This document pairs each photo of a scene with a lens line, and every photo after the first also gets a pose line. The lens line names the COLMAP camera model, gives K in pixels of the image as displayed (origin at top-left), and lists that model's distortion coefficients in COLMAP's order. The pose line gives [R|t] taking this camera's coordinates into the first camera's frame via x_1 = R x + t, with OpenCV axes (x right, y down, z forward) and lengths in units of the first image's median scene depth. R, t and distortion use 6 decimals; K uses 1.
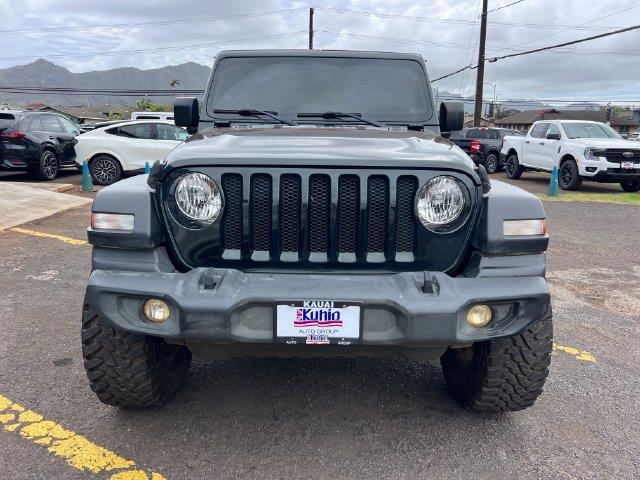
lens RADIAL K [[485.0, 0, 320.0], [0, 485.0, 240.0], [0, 0, 1]] dist [-0.006144, -0.009569]
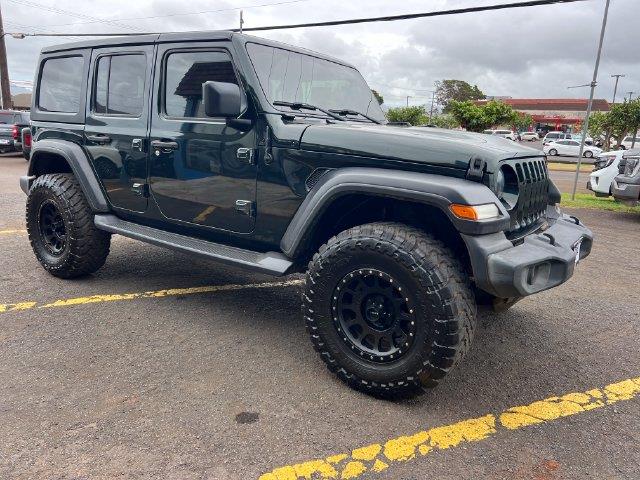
lens RADIAL K [[487.5, 0, 316.4], [0, 487.5, 242.0], [0, 0, 1]] dist [0.012841, -0.005817]
pose [[0.600198, -0.176003, 0.780247, -1.378974], [0.152739, 0.982759, 0.104191, -0.134610], [-0.785132, 0.056639, 0.616733, 0.522038]]
